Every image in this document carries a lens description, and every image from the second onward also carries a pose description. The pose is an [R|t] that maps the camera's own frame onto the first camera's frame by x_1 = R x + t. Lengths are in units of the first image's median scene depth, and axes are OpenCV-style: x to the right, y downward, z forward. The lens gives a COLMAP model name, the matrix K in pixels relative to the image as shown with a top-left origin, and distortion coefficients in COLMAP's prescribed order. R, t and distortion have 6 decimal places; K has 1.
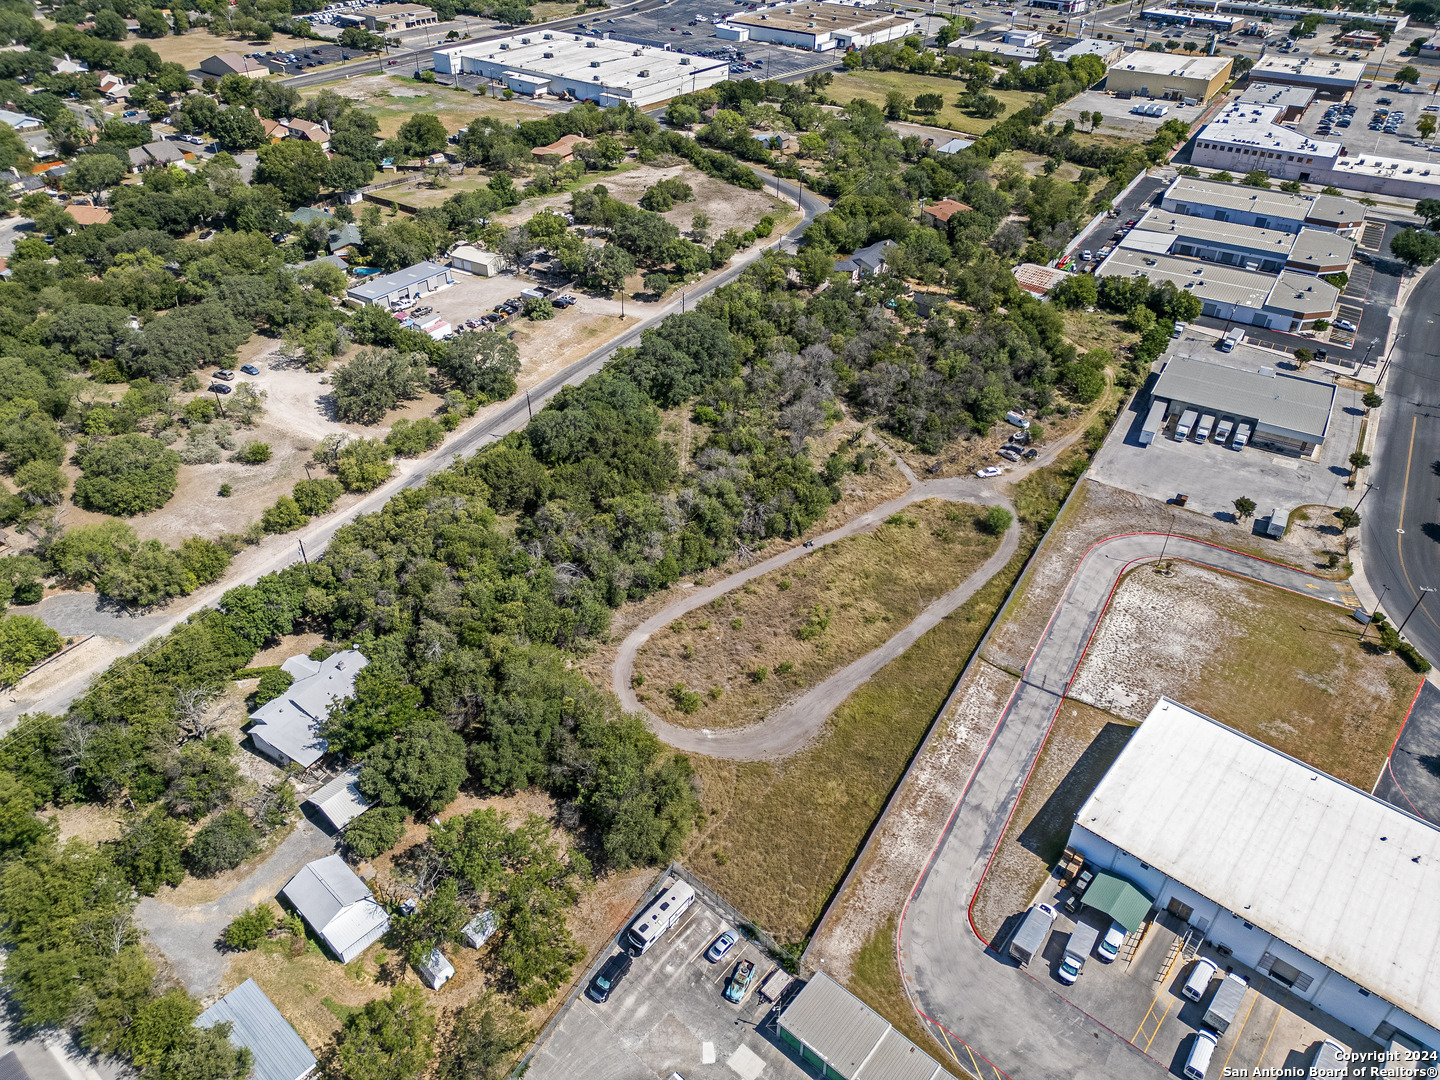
lens RADIAL K [[1005.3, 0, 721.0], [0, 1005.3, 541.7], [0, 0, 1]] dist [0.070677, -0.060747]
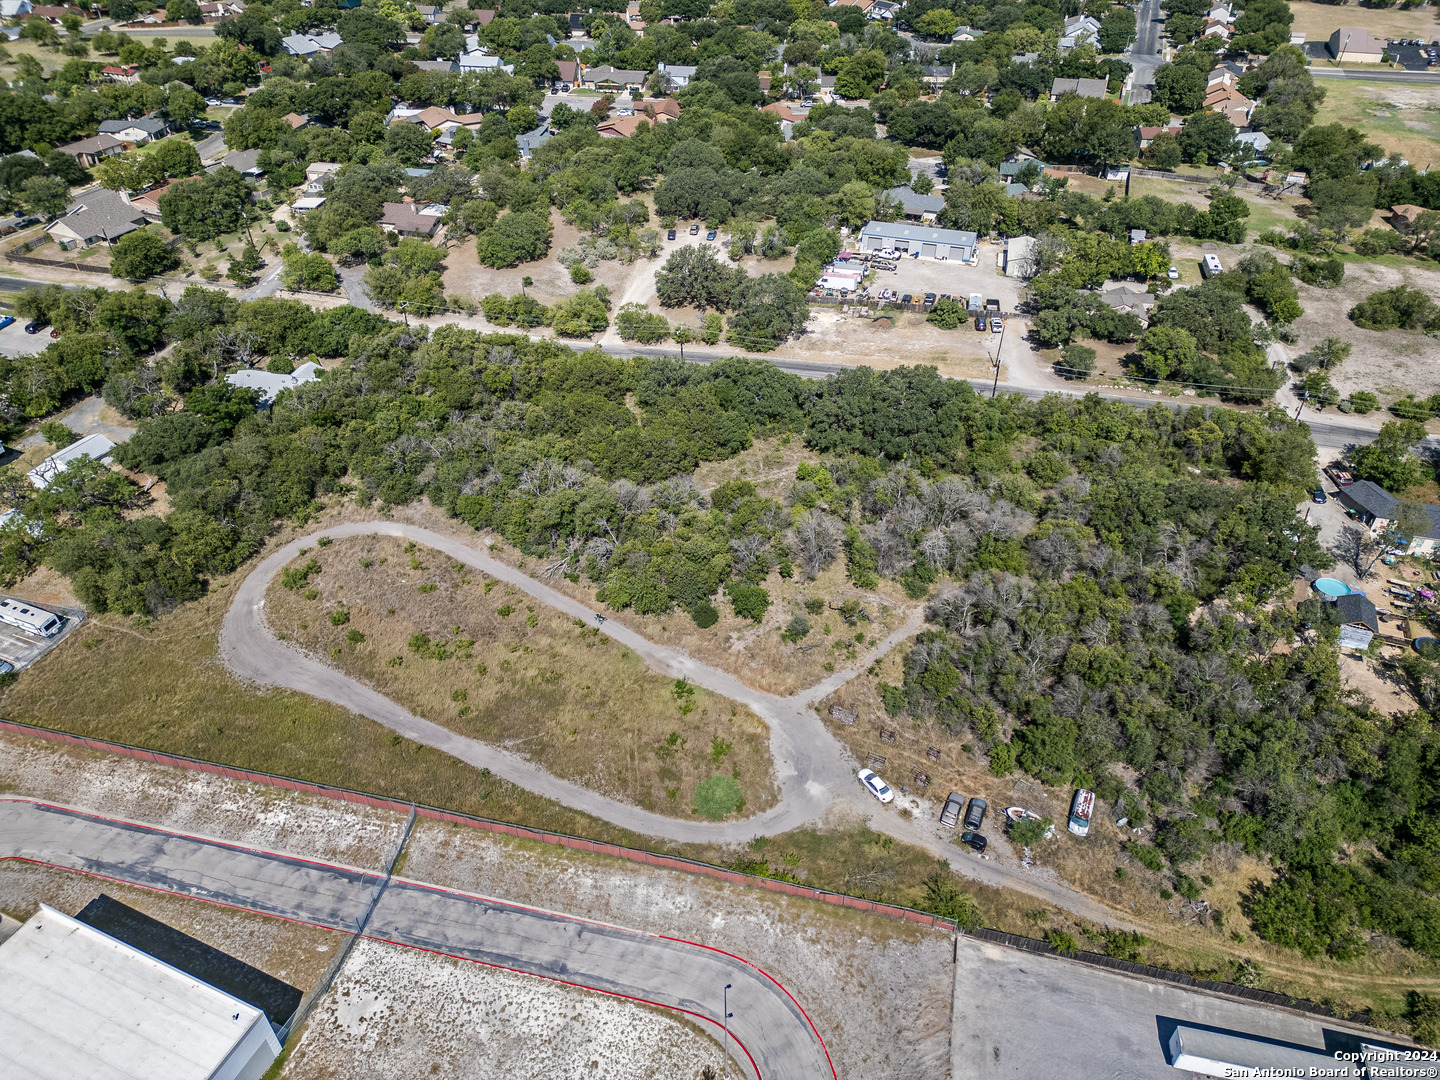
lens RADIAL K [[1005.3, 0, 721.0], [0, 1005.3, 541.7], [0, 0, 1]] dist [0.070677, -0.060747]
pose [[0.295660, 0.574911, -0.762930, 0.513428], [-0.565781, 0.748880, 0.345065, -0.276984], [0.769725, 0.329630, 0.546688, 0.473161]]
